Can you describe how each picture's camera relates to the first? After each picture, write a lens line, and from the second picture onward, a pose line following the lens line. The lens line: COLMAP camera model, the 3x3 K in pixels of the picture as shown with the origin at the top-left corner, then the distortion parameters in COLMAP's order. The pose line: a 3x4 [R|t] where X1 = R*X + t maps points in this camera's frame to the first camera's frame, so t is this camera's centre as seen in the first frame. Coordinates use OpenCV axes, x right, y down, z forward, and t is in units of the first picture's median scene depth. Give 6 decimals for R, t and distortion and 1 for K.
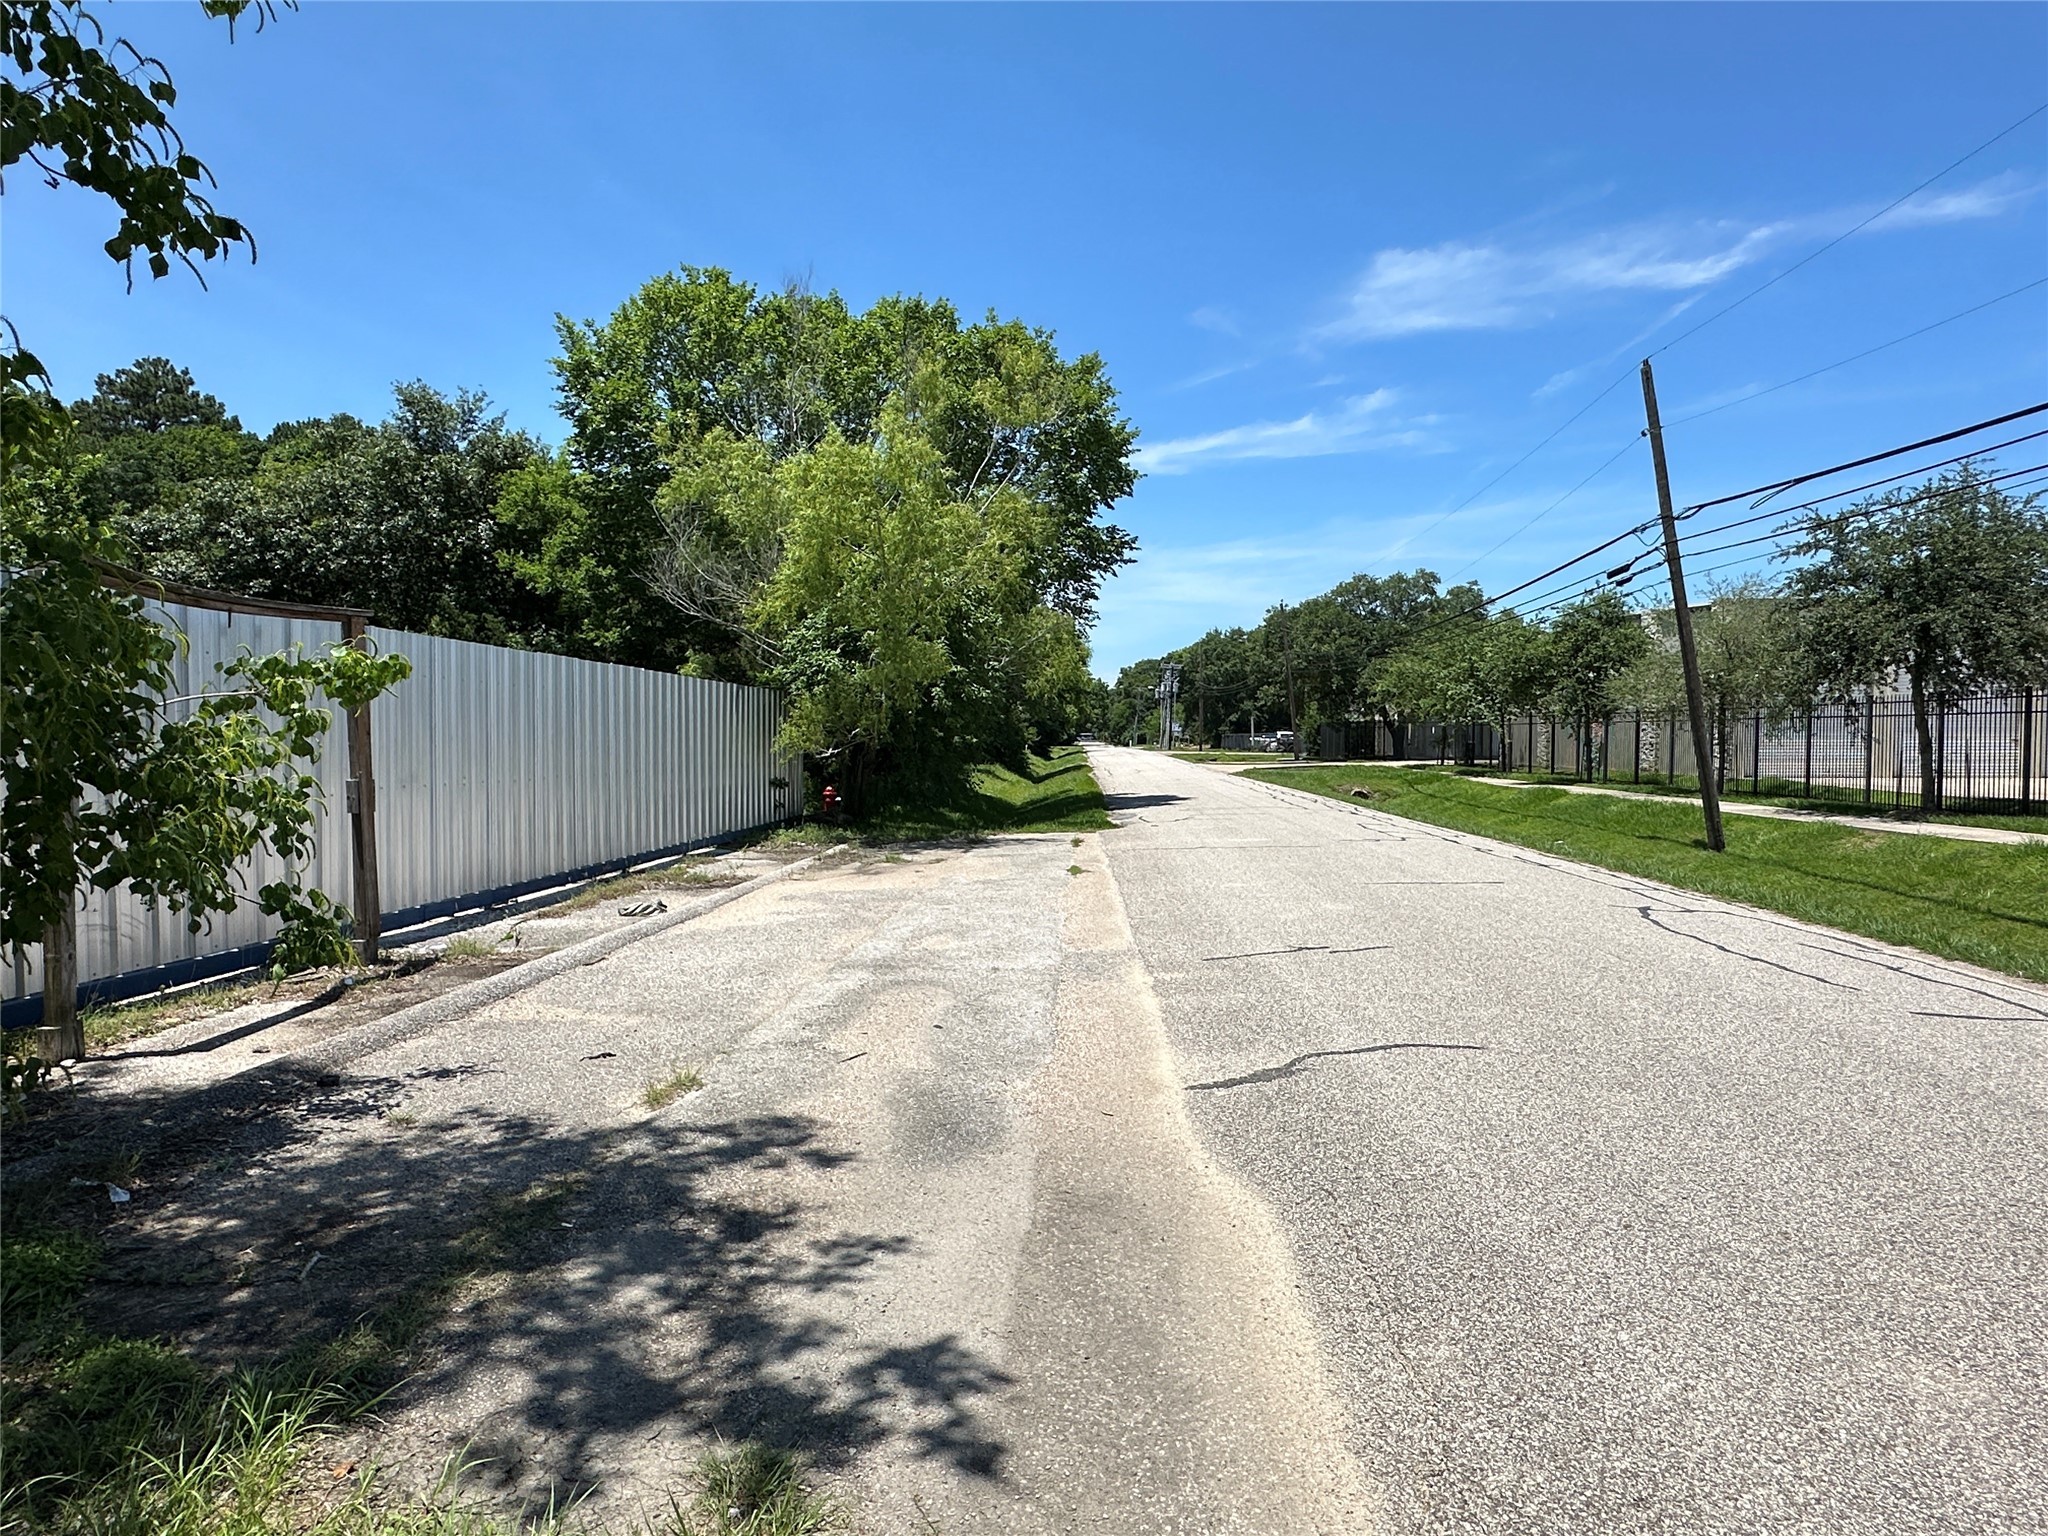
lens RADIAL K [[1179.6, 0, 1029.8], [0, 1179.6, 756.9], [0, 0, 1]] dist [0.001349, 0.000077]
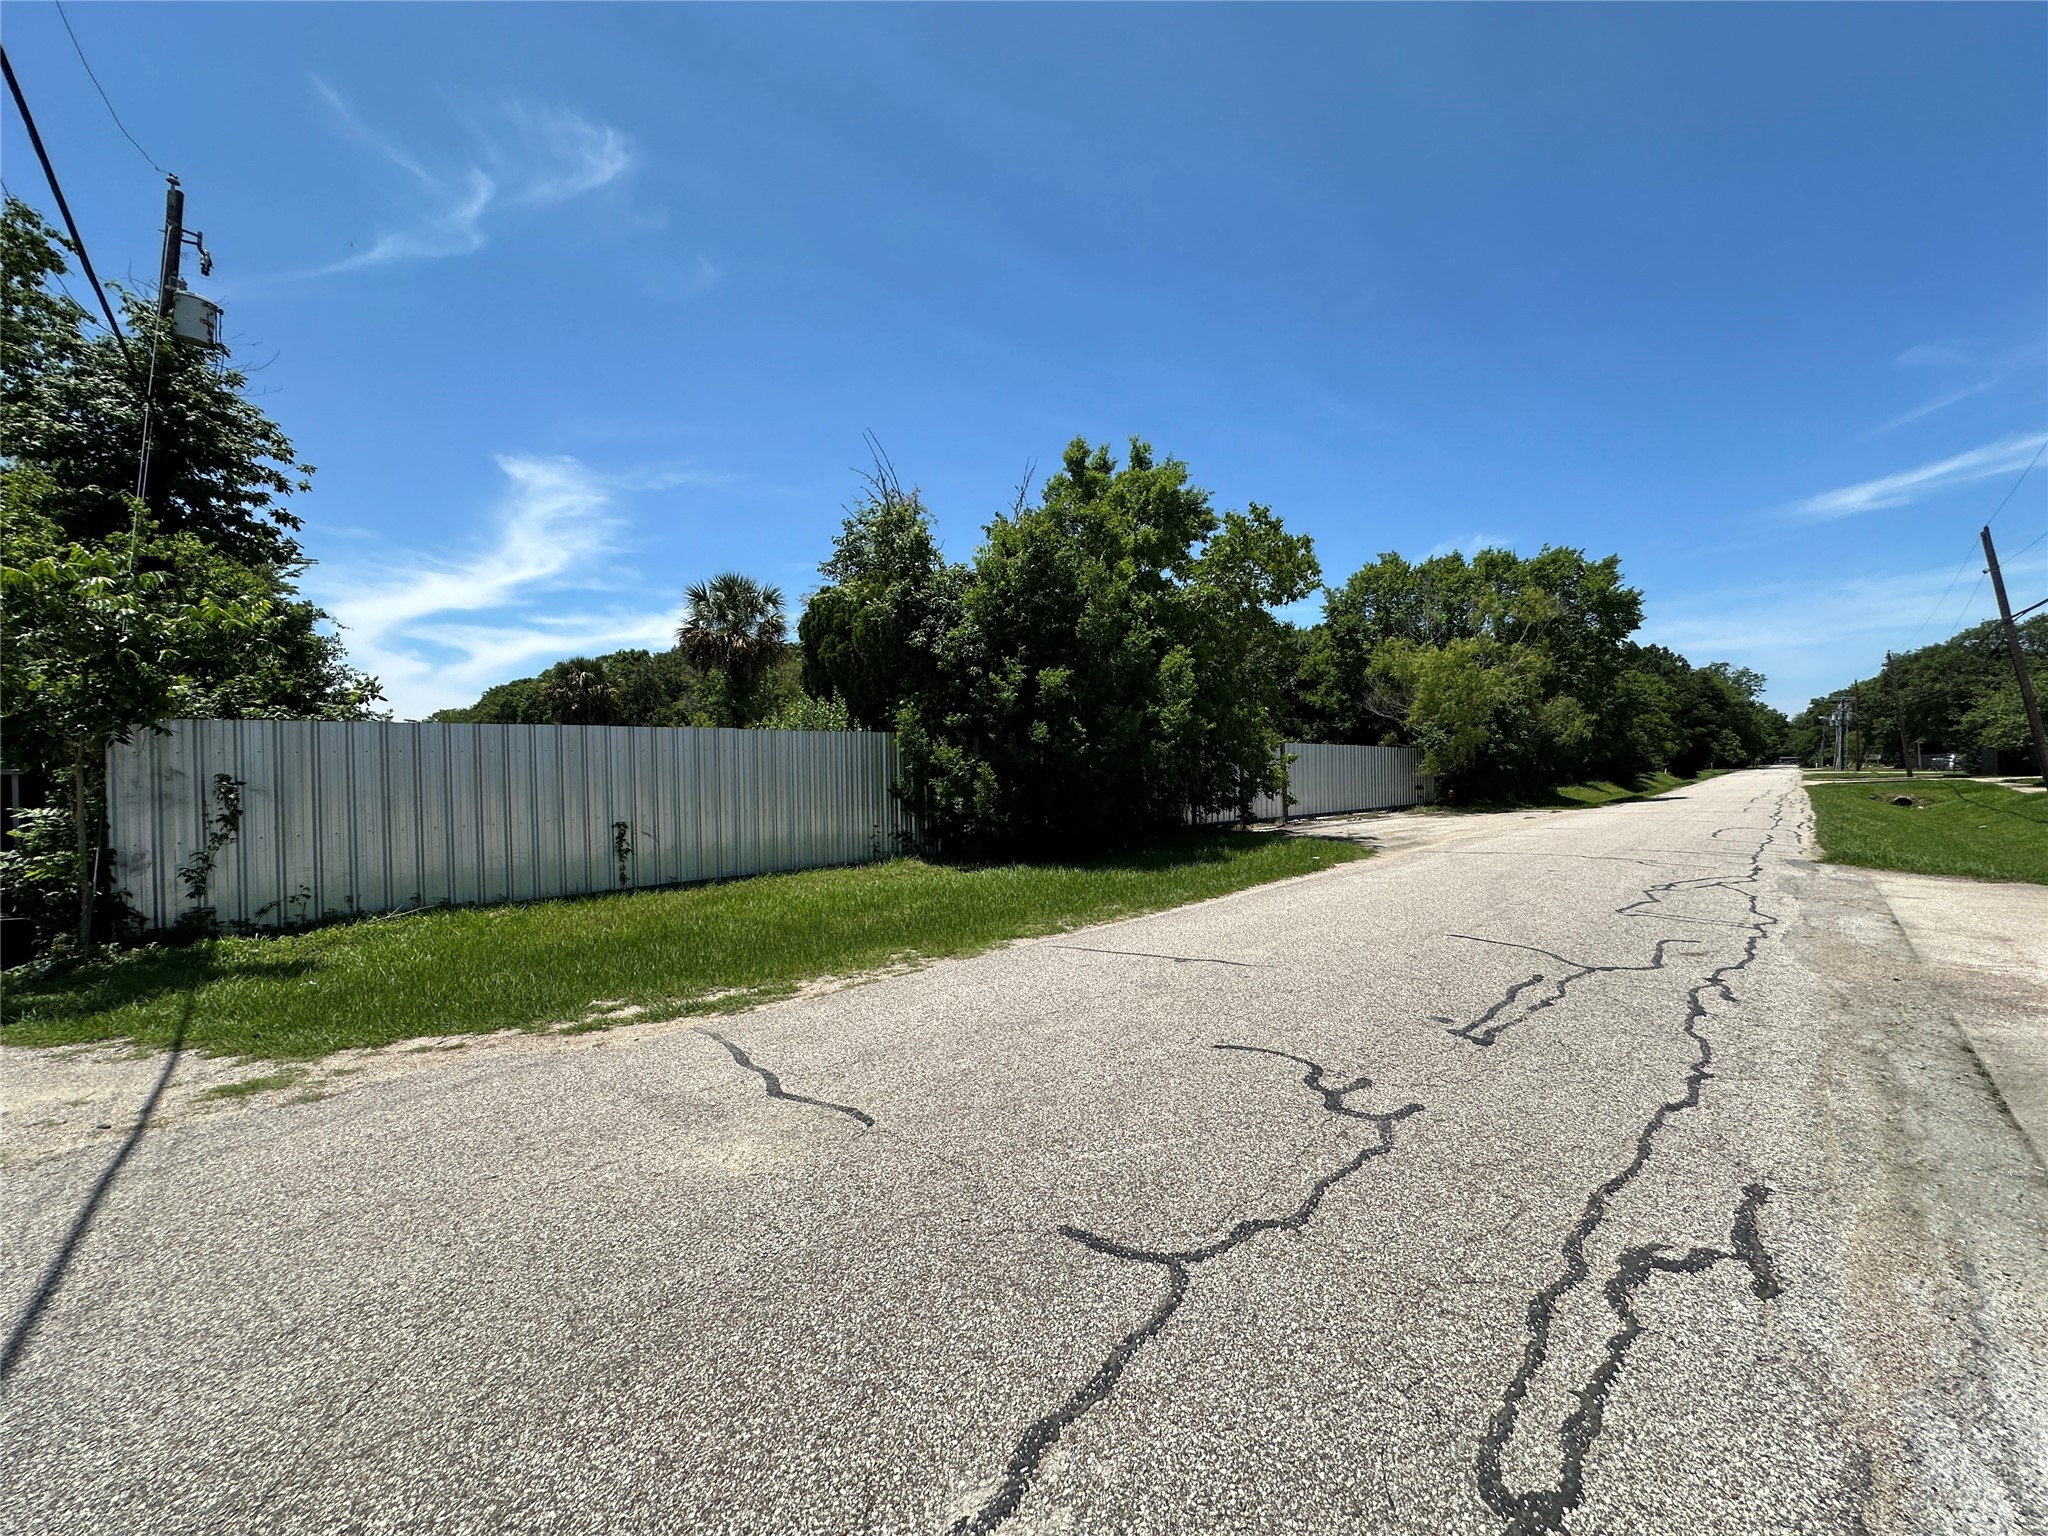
lens RADIAL K [[826.9, 0, 1033.7], [0, 826.9, 768.7], [0, 0, 1]] dist [-0.002449, -0.000060]
pose [[0.760506, -0.017386, -0.649098, 0.218790], [0.006260, 0.999791, -0.019445, 0.009804], [0.649301, 0.010725, 0.760456, -0.607582]]
